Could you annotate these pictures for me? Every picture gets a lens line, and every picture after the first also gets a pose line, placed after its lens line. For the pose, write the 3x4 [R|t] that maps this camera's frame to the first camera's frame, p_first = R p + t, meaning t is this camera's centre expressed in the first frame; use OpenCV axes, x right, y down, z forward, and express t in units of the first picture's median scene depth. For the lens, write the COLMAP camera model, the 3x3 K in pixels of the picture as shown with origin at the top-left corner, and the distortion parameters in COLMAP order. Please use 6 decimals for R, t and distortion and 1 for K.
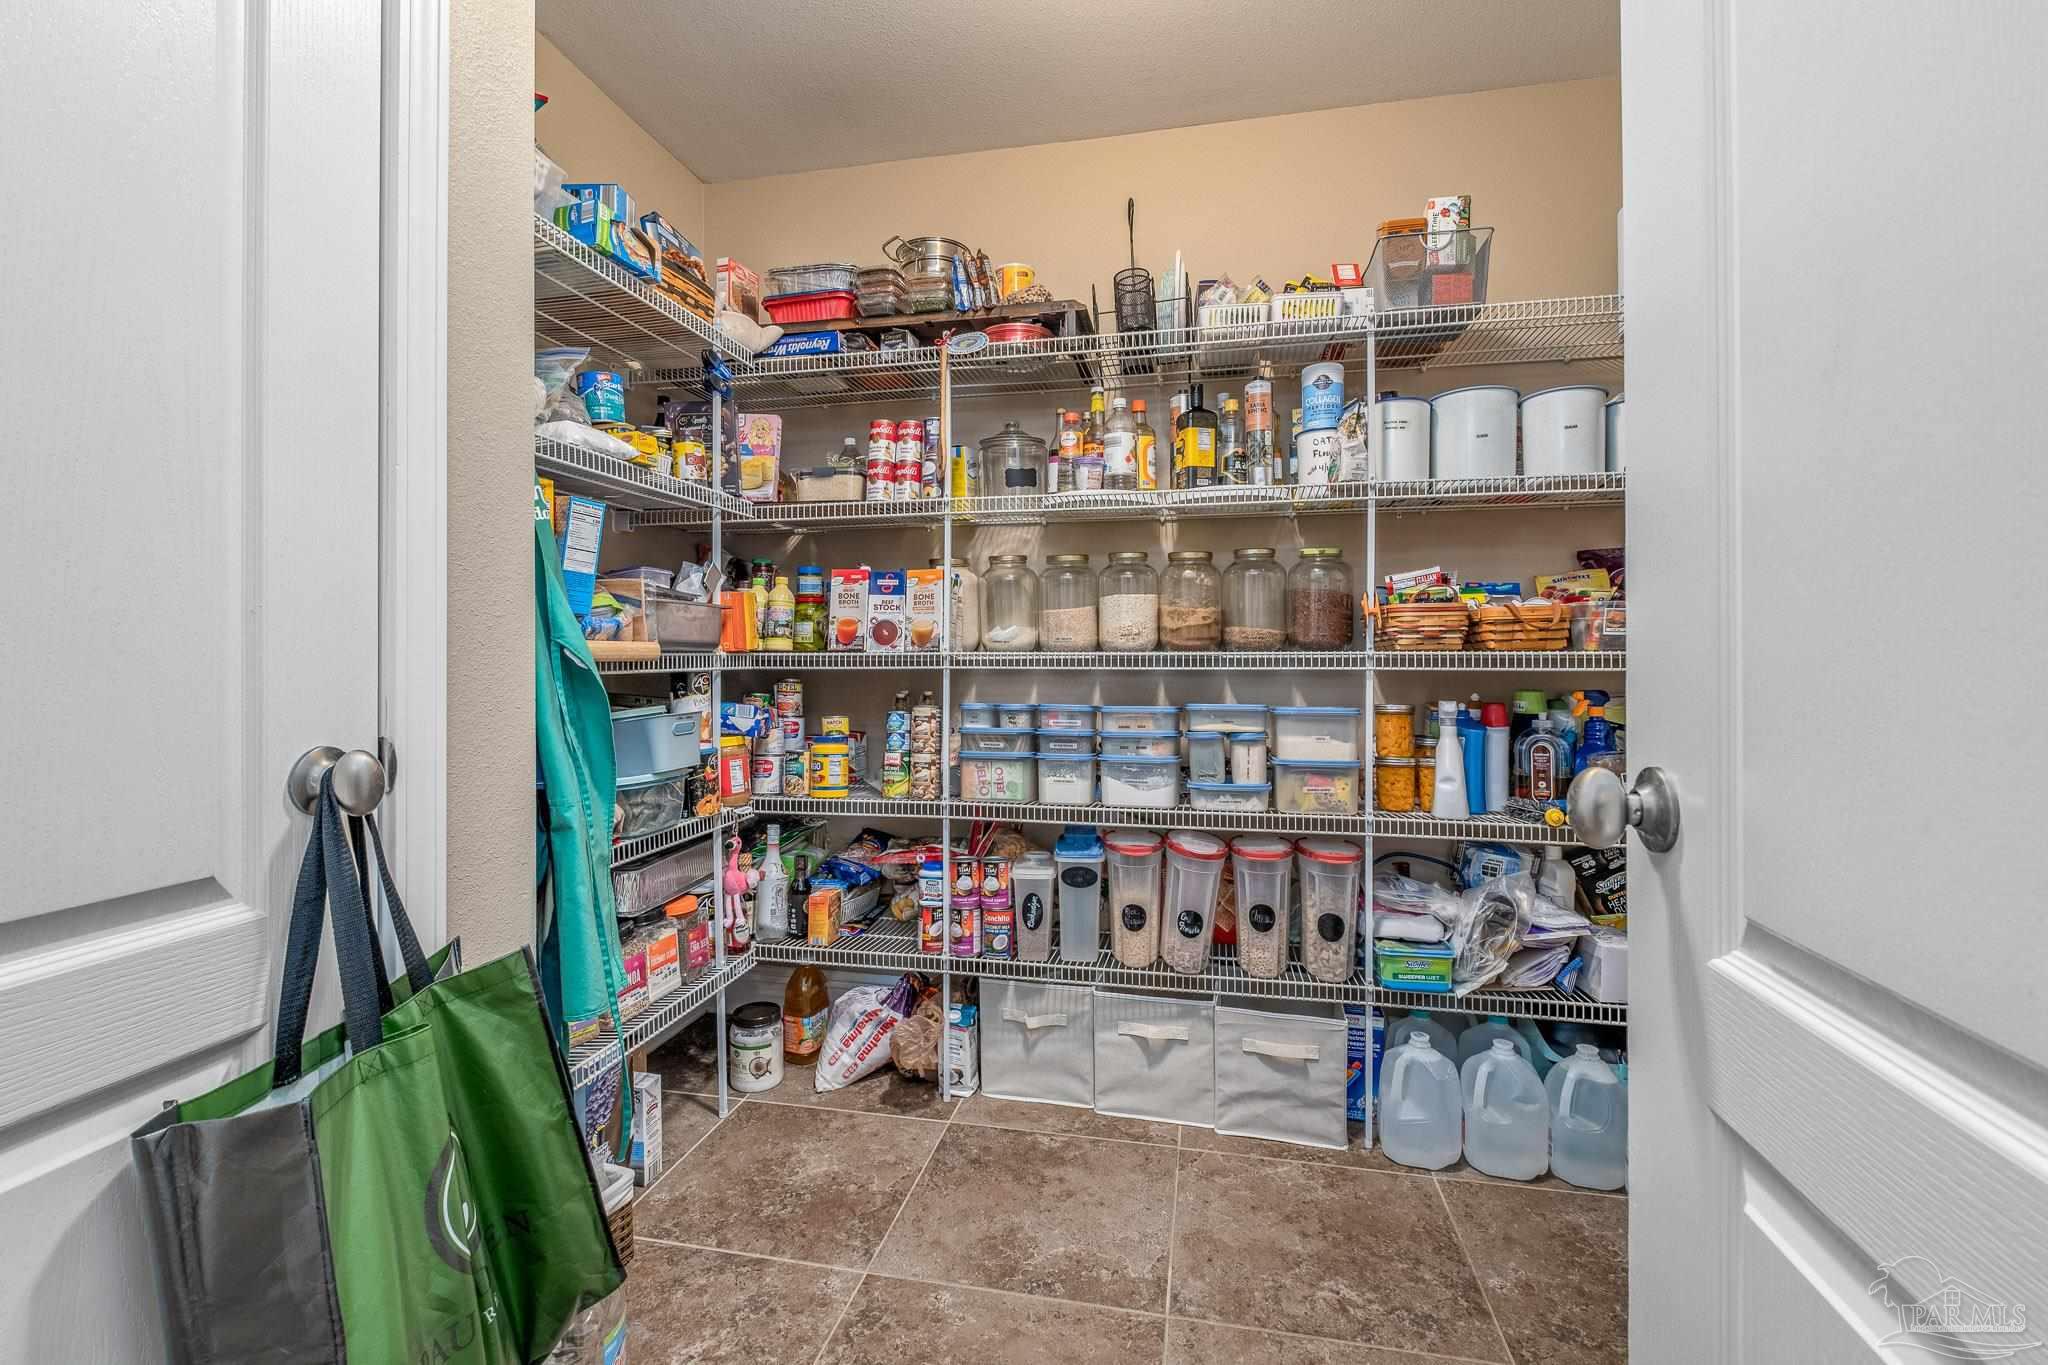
lens RADIAL K [[899.9, 0, 1027.9], [0, 899.9, 653.5], [0, 0, 1]] dist [0.002729, -0.007440]
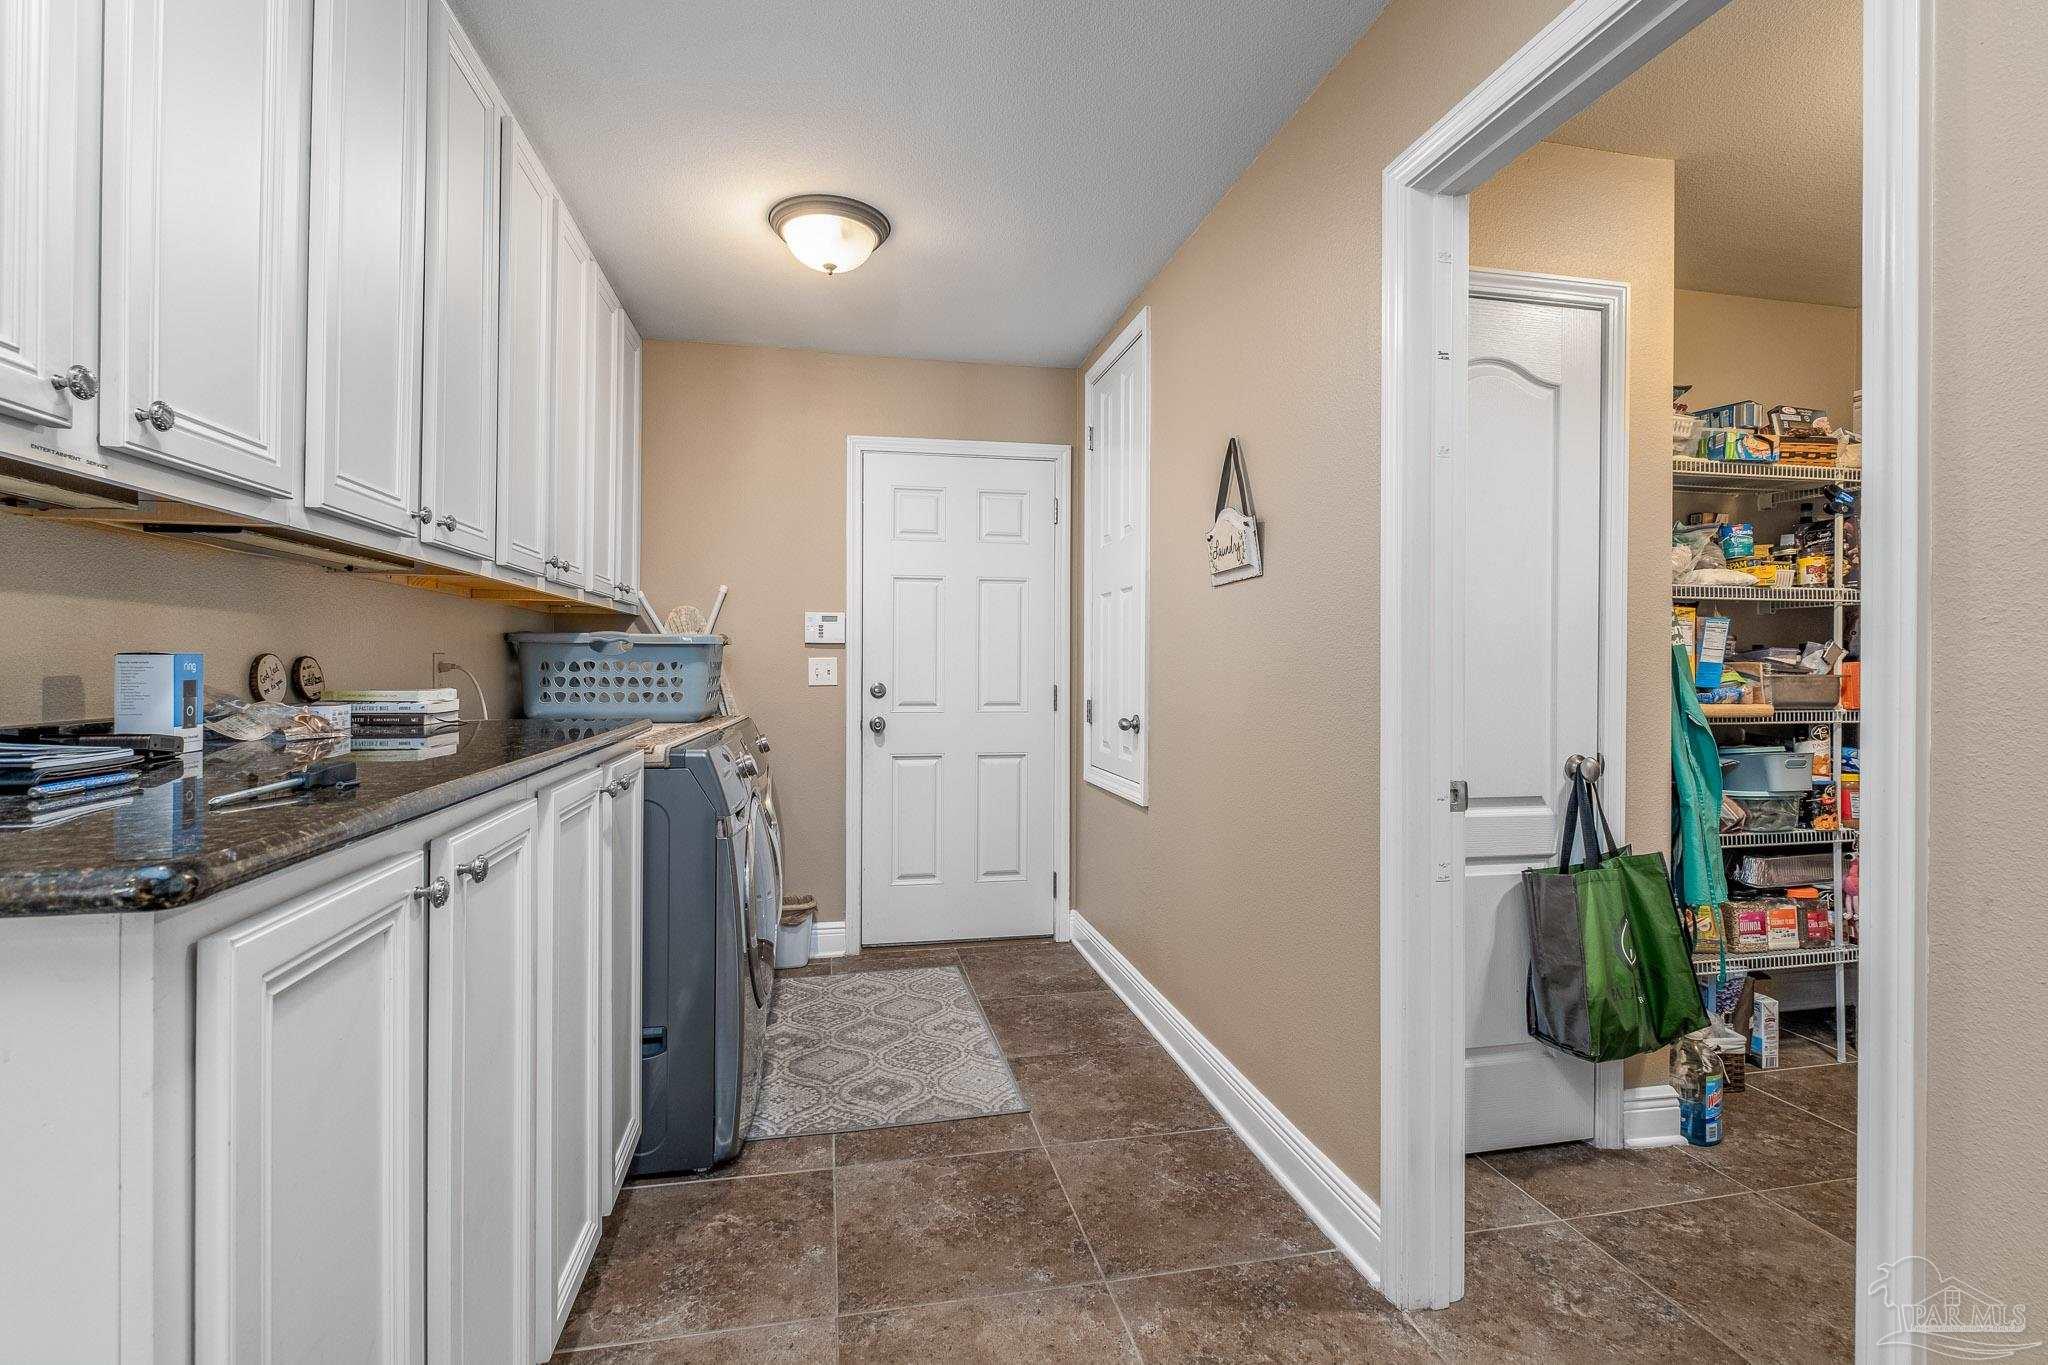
lens RADIAL K [[913.8, 0, 1032.9], [0, 913.8, 672.5], [0, 0, 1]] dist [-0.001060, -0.000081]
pose [[0.390461, 0.006889, -0.920593, 0.502496], [-0.003049, 0.999976, 0.006190, -0.070619], [0.920614, 0.000390, 0.390473, -0.721753]]
